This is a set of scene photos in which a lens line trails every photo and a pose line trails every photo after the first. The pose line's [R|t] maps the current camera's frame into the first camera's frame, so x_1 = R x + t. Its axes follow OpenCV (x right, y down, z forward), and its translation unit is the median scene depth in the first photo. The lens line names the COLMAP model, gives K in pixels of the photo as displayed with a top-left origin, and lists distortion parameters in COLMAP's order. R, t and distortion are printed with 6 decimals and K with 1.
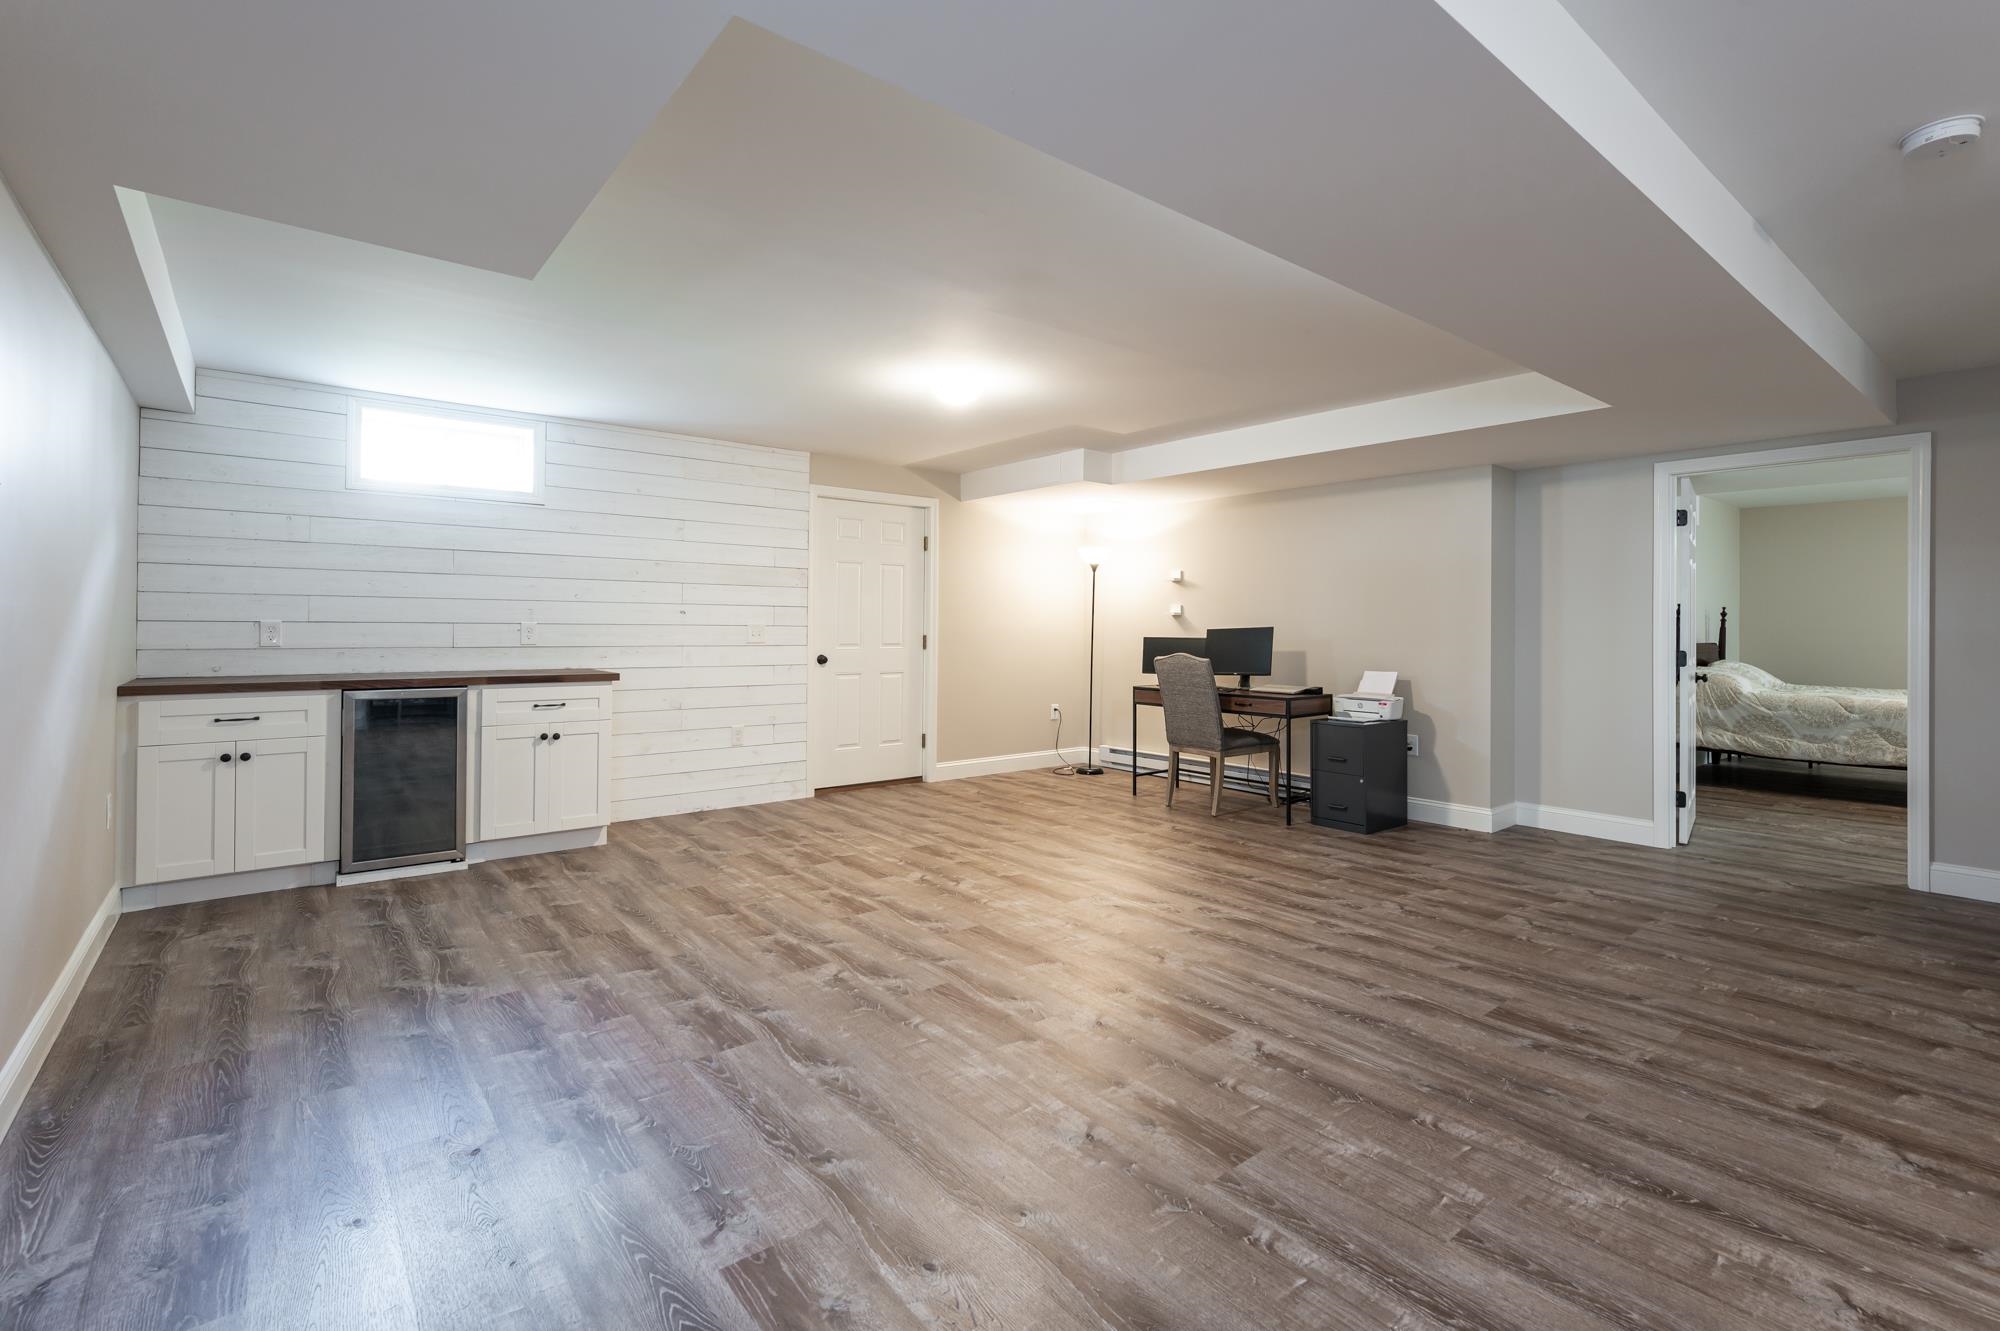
lens RADIAL K [[901.5, 0, 1000.0], [0, 901.5, 665.5], [0, 0, 1]] dist [-0.000089, -0.000379]
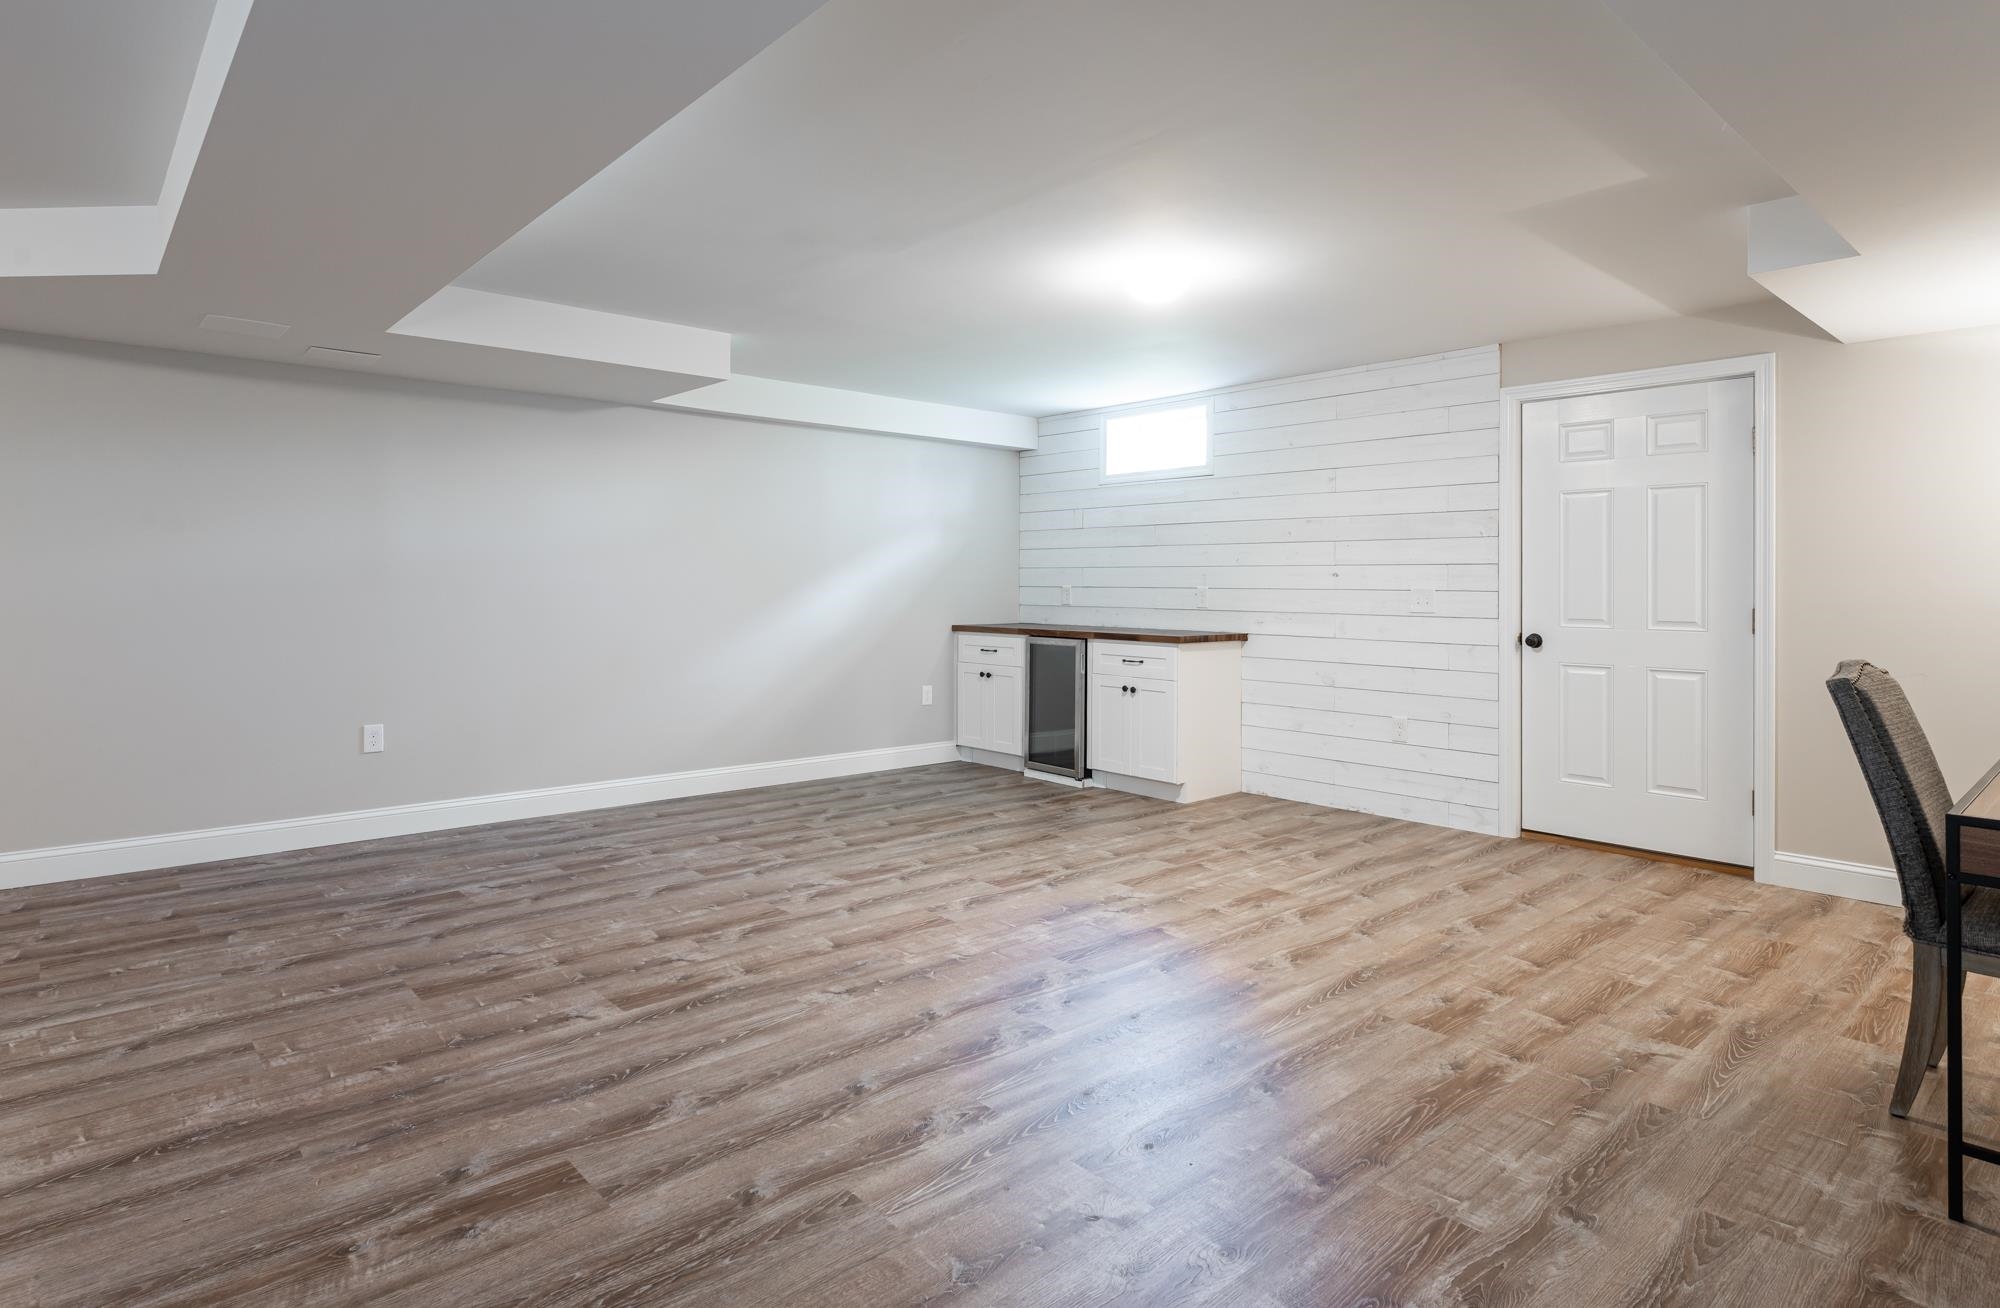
lens RADIAL K [[1069.8, 0, 1000.0], [0, 1069.8, 654.0], [0, 0, 1]] dist [-0.002407, 0.000922]
pose [[0.049151, 0.058739, -0.997063, 1.326504], [-0.047313, 0.997285, 0.056420, -0.052284], [0.997670, 0.044401, 0.051796, 1.261049]]
